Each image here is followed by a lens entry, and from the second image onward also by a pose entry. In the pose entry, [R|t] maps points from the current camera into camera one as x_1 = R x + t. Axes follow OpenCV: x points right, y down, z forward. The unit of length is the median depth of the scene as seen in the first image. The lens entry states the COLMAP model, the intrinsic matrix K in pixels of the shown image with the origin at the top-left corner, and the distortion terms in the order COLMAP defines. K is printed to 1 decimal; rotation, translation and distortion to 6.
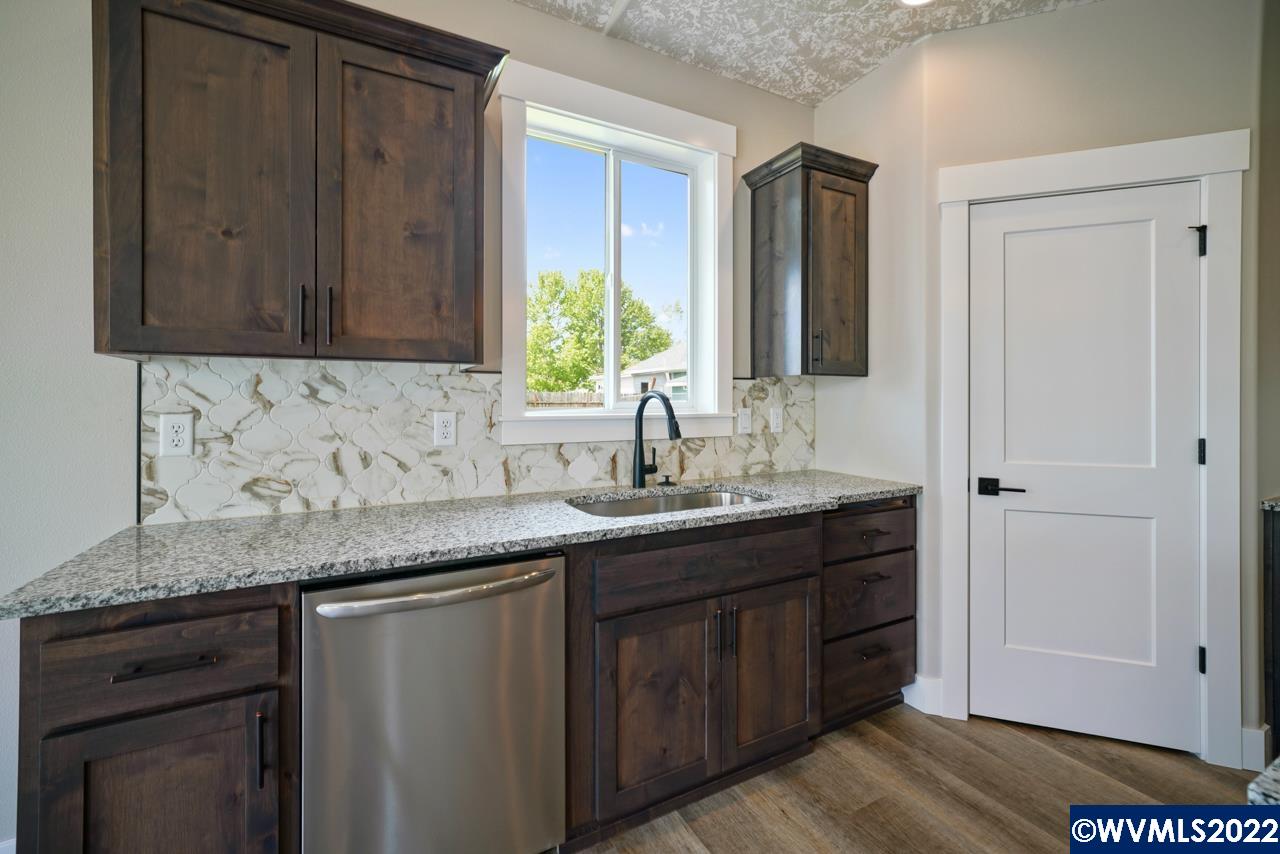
lens RADIAL K [[534.8, 0, 636.3], [0, 534.8, 394.7], [0, 0, 1]] dist [-0.000650, -0.000157]
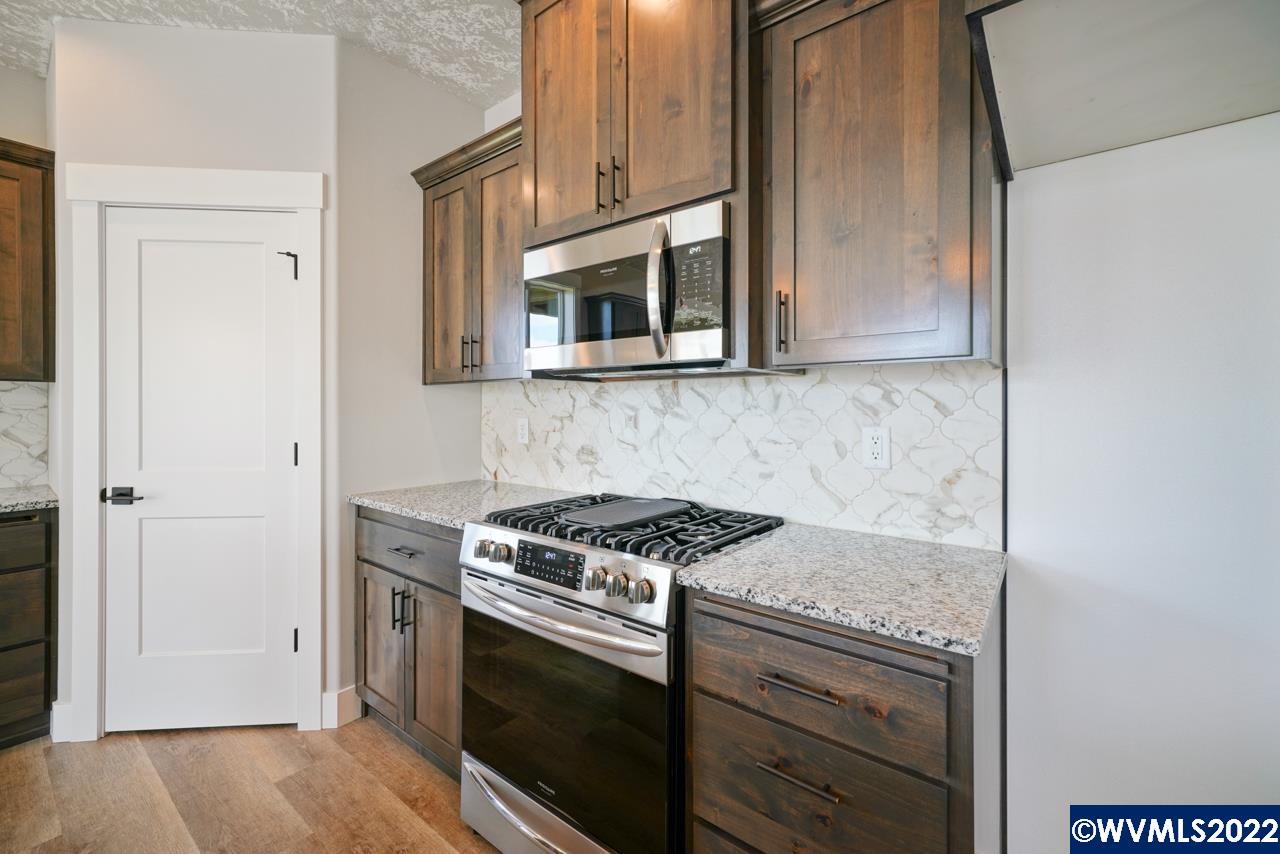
lens RADIAL K [[534.8, 0, 636.3], [0, 534.8, 394.7], [0, 0, 1]] dist [-0.000650, -0.000157]
pose [[0.917270, 0.005484, 0.398228, 1.136106], [-0.002544, 0.999965, -0.007911, -0.008499], [-0.398257, 0.006244, 0.917252, -0.276971]]
